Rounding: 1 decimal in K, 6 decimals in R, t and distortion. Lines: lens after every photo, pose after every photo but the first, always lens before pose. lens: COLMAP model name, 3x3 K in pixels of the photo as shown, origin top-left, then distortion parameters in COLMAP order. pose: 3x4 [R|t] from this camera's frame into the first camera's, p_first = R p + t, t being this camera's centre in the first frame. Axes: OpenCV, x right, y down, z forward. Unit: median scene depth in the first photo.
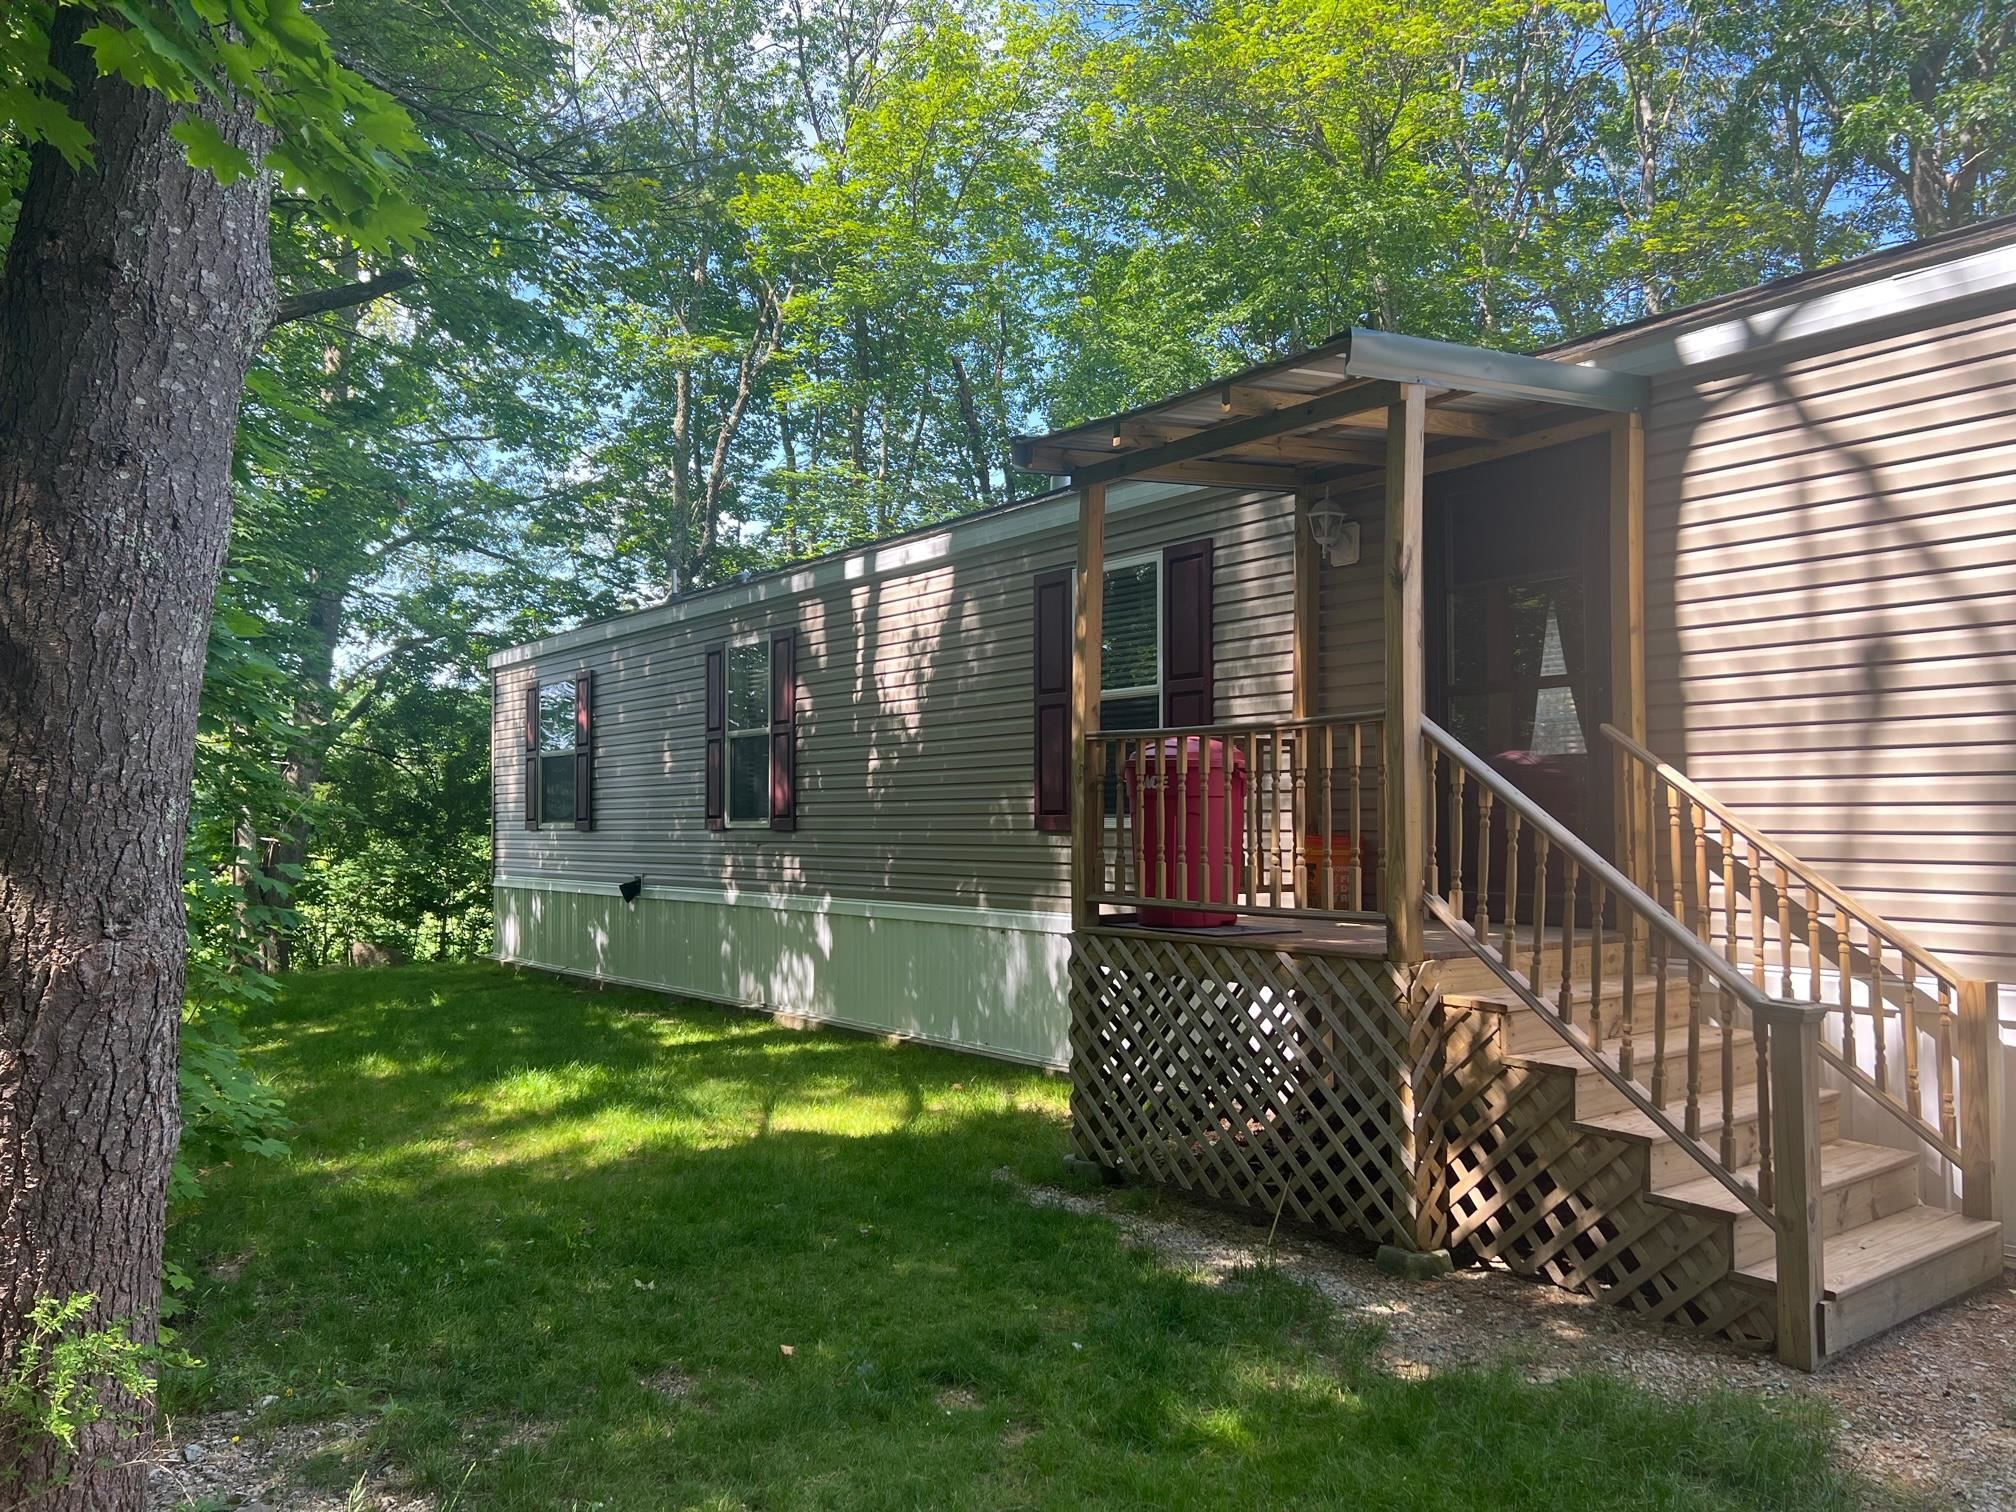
lens RADIAL K [[1456.0, 0, 1010.6], [0, 1456.0, 787.6], [0, 0, 1]] dist [0.082925, -0.091955]
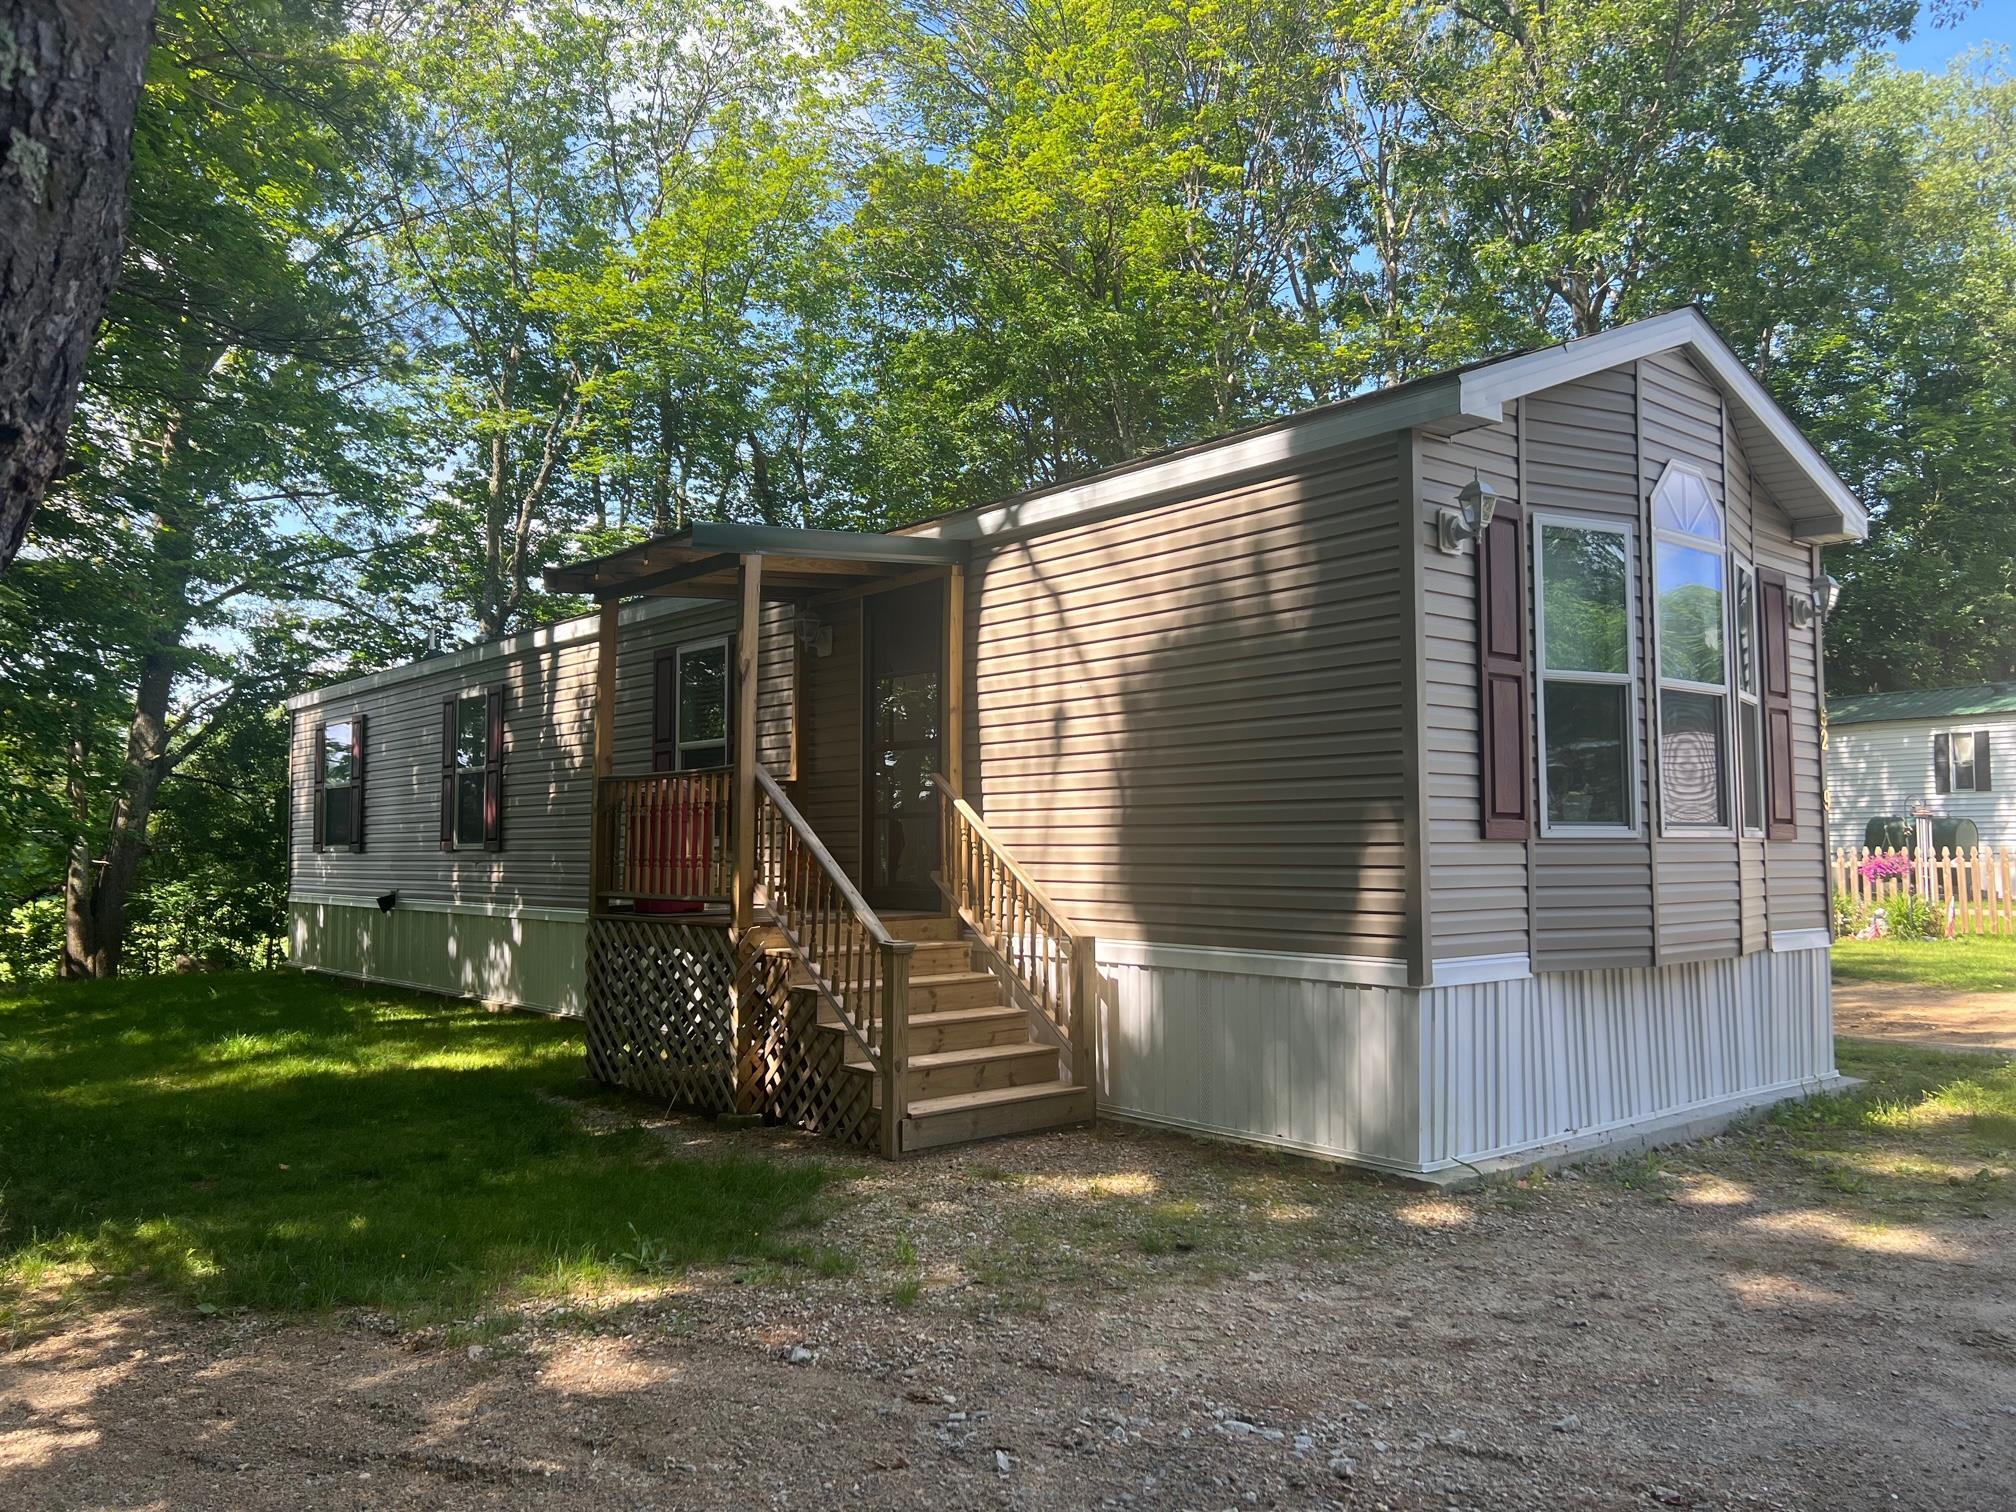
lens RADIAL K [[1496.0, 0, 1016.1], [0, 1496.0, 784.0], [0, 0, 1]] dist [0.045136, -0.055030]
pose [[0.998949, 0.007462, 0.045228, 0.176669], [-0.006328, 0.999663, -0.025168, 0.002255], [-0.045401, 0.024855, 0.998660, -0.213883]]
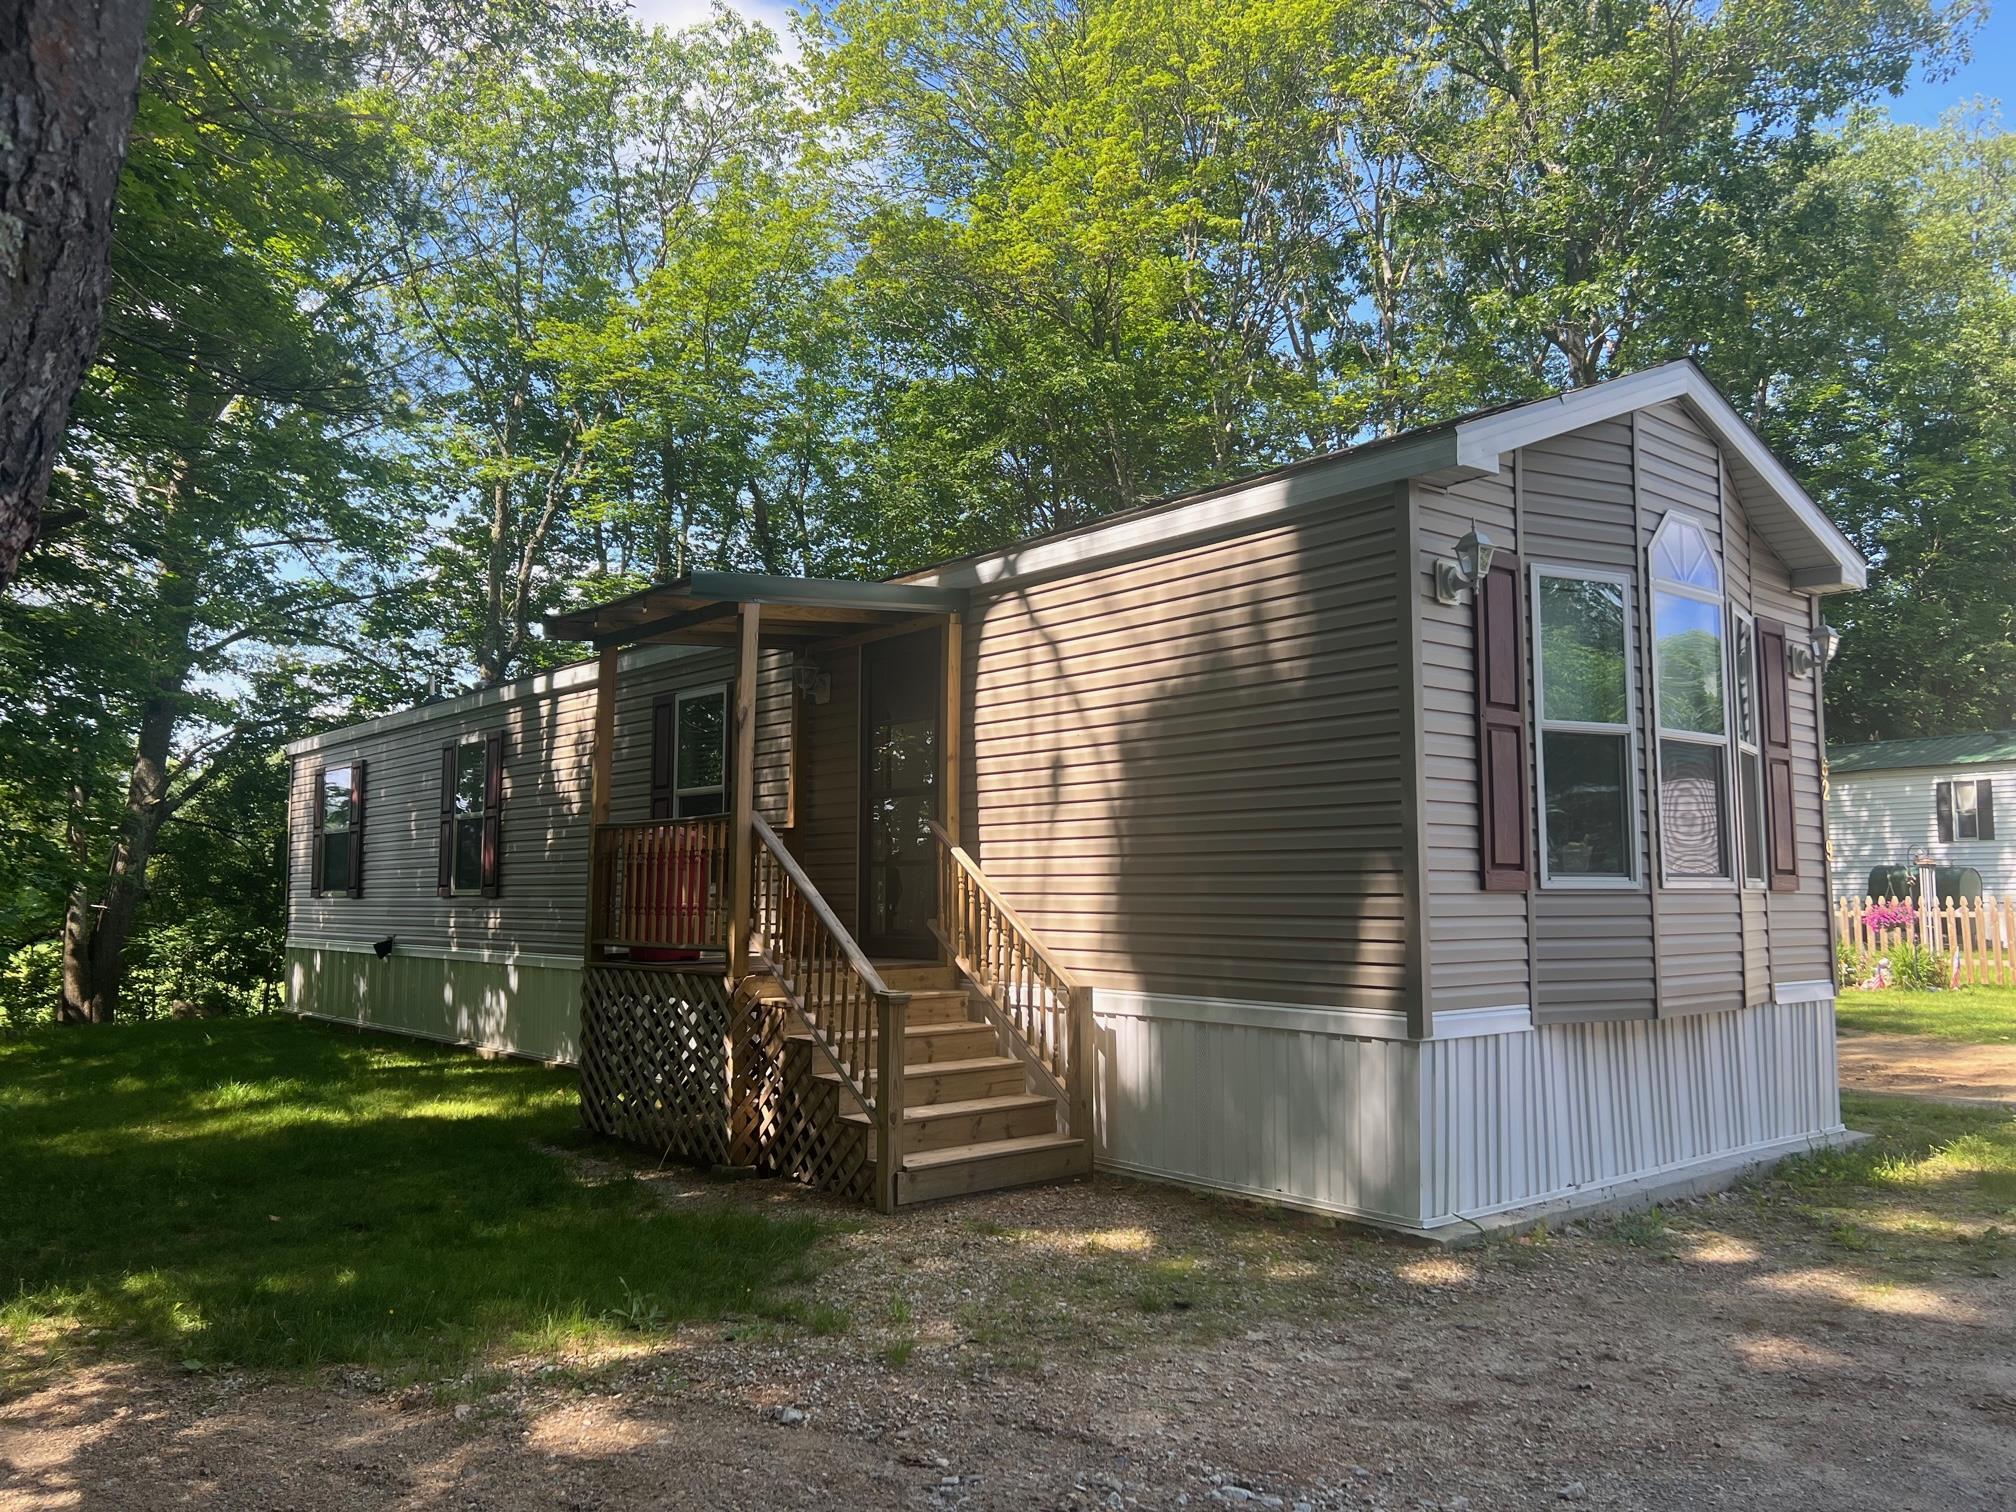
lens RADIAL K [[1496.7, 0, 1008.9], [0, 1496.7, 787.6], [0, 0, 1]] dist [0.045015, -0.055510]
pose [[0.999124, 0.010570, 0.040495, 0.177574], [-0.008441, 0.998592, -0.052375, 0.000587], [-0.040991, 0.051987, 0.997806, -0.212607]]
